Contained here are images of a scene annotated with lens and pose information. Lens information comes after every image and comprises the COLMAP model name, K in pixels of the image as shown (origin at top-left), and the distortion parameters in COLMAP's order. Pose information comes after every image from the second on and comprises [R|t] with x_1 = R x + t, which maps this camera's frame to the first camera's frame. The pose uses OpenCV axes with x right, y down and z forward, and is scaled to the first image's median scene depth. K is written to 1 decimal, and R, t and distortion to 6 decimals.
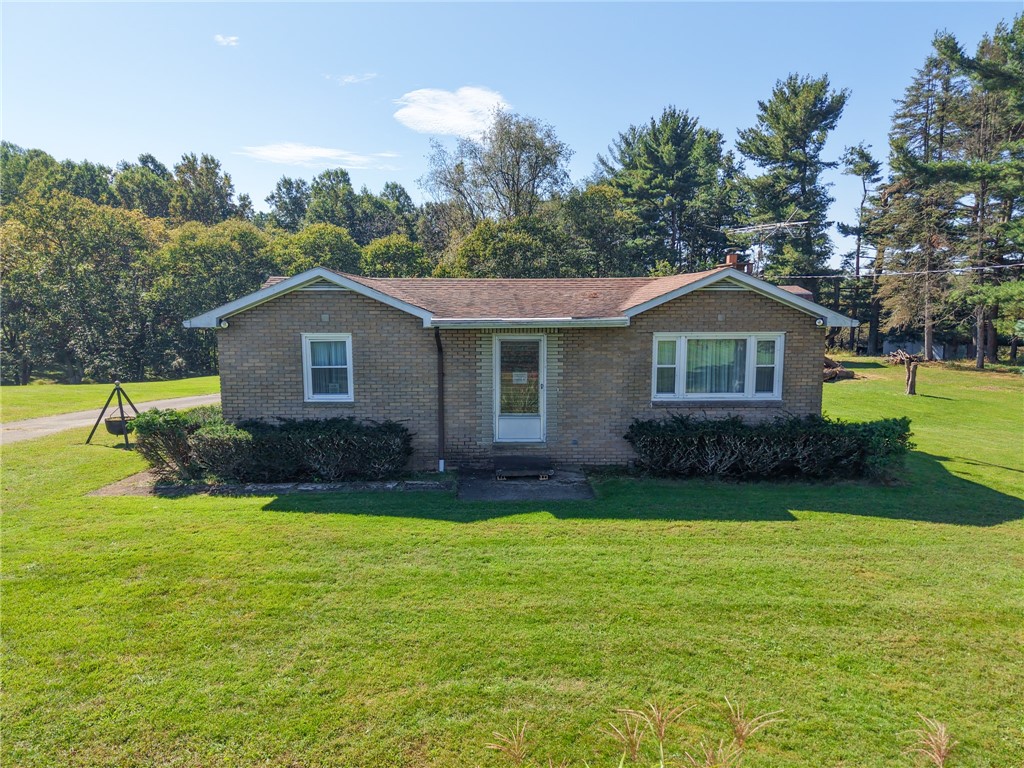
lens RADIAL K [[705.1, 0, 517.9], [0, 705.1, 384.8], [0, 0, 1]] dist [0.022296, -0.020034]
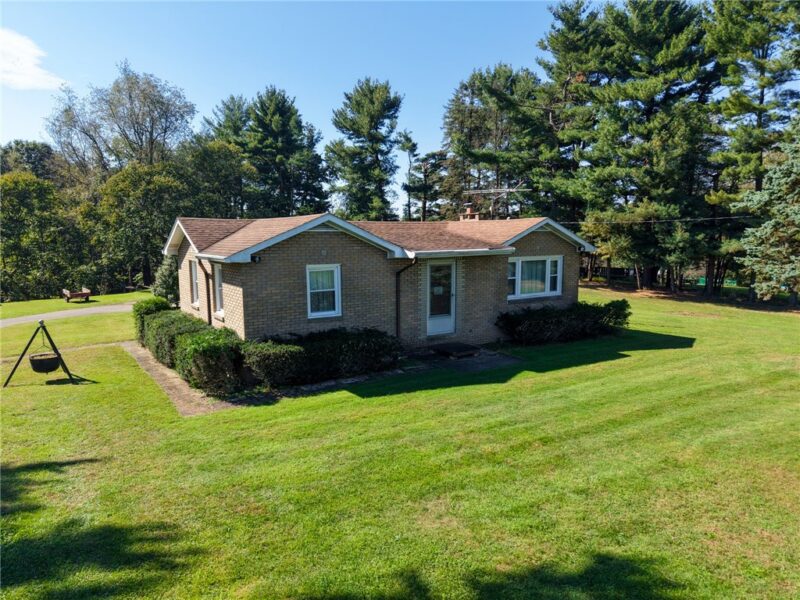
lens RADIAL K [[550.8, 0, 404.6], [0, 550.8, 300.7], [0, 0, 1]] dist [0.022296, -0.020034]
pose [[0.844418, -0.067170, 0.531458, -0.670671], [0.065972, 0.997595, 0.021264, -0.018131], [-0.531608, 0.017105, 0.846818, 0.066951]]
